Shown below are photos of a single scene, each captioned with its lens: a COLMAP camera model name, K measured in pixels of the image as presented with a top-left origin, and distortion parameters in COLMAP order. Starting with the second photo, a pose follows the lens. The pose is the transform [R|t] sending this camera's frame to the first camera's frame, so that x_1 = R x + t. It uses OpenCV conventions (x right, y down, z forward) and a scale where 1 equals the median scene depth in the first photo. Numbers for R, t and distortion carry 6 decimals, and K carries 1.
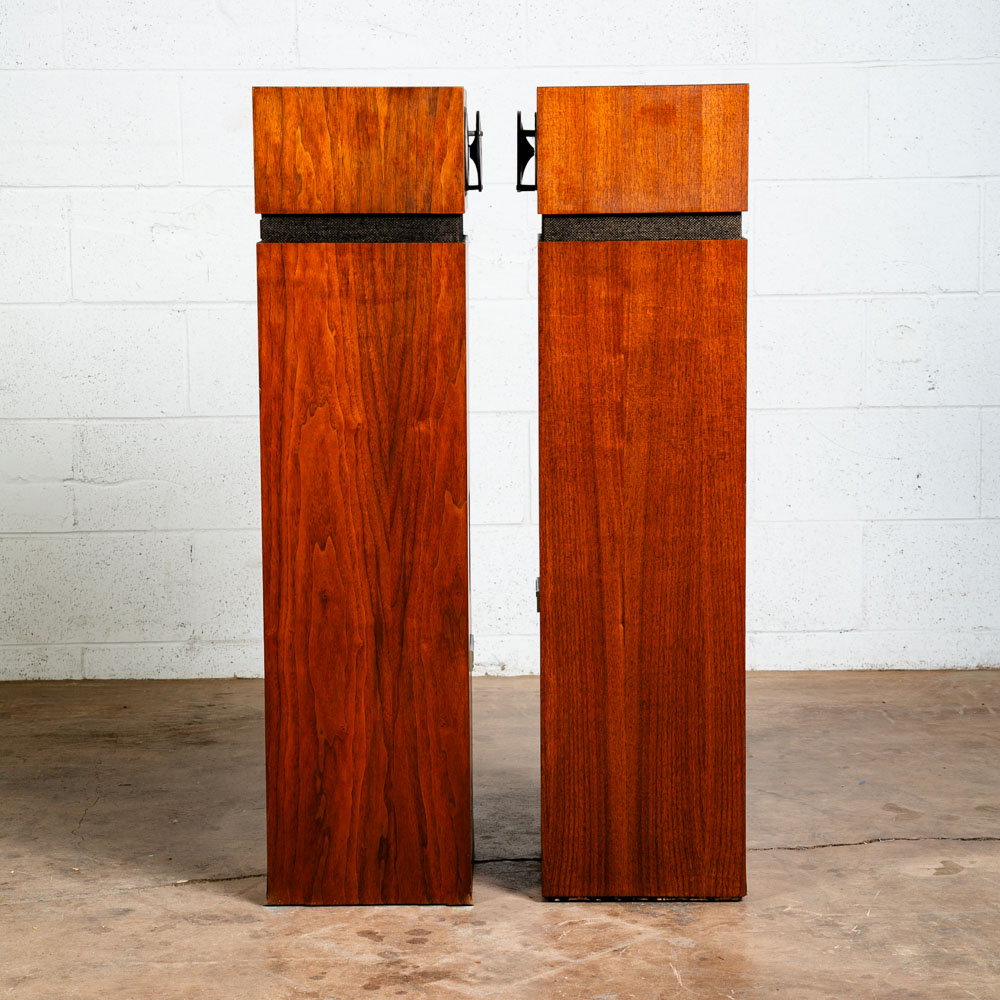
lens RADIAL K [[2565.1, 0, 483.8], [0, 2565.1, 479.7], [0, 0, 1]] dist [0.257459, 0.000000]
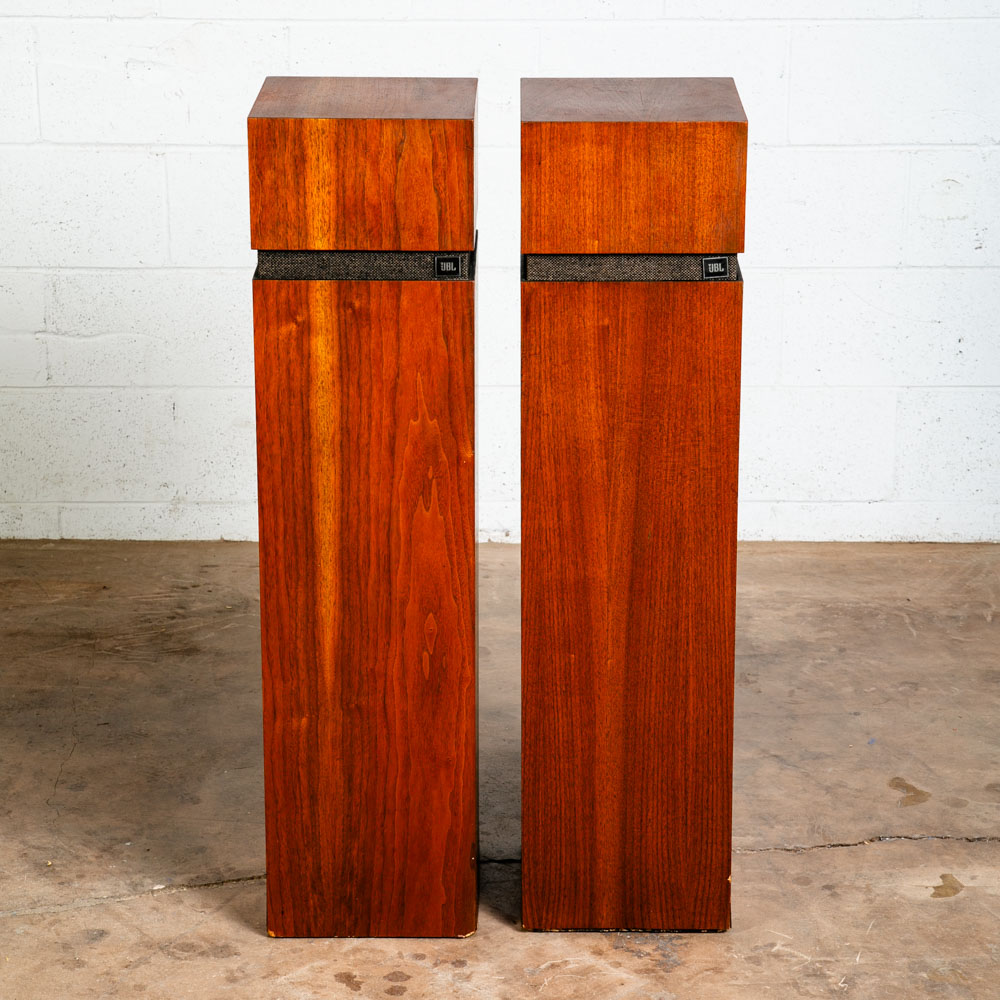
lens RADIAL K [[2923.0, 0, 485.4], [0, 2923.0, 448.4], [0, 0, 1]] dist [0.326222, 0.000000]
pose [[0.999796, 0.014338, -0.014213, 0.018106], [-0.011510, 0.983198, 0.182176, -0.193493], [0.016586, -0.181976, 0.983163, -0.056109]]
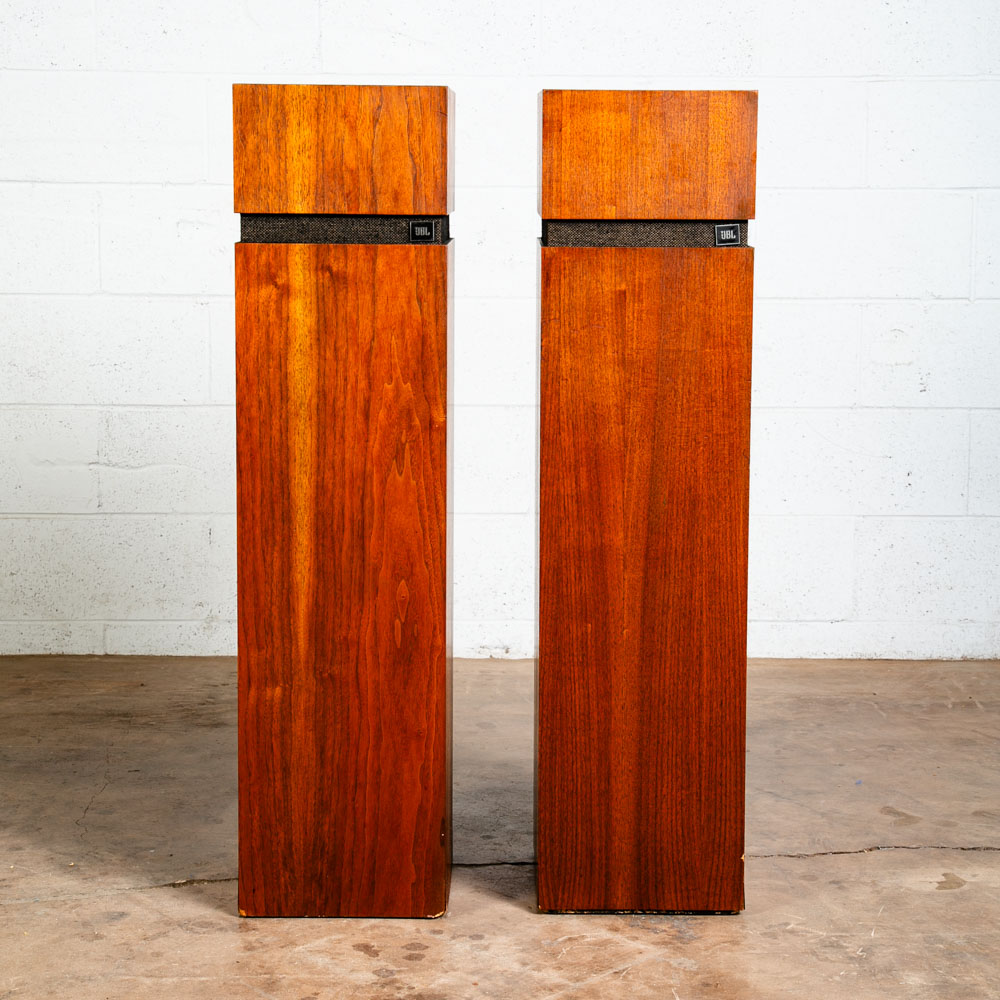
lens RADIAL K [[2205.9, 0, 489.2], [0, 2205.9, 437.9], [0, 0, 1]] dist [0.165005, 0.000000]
pose [[0.999845, 0.017354, -0.002892, 0.001567], [-0.017358, 0.999848, -0.001529, -0.014733], [0.002865, 0.001579, 0.999995, 0.132052]]
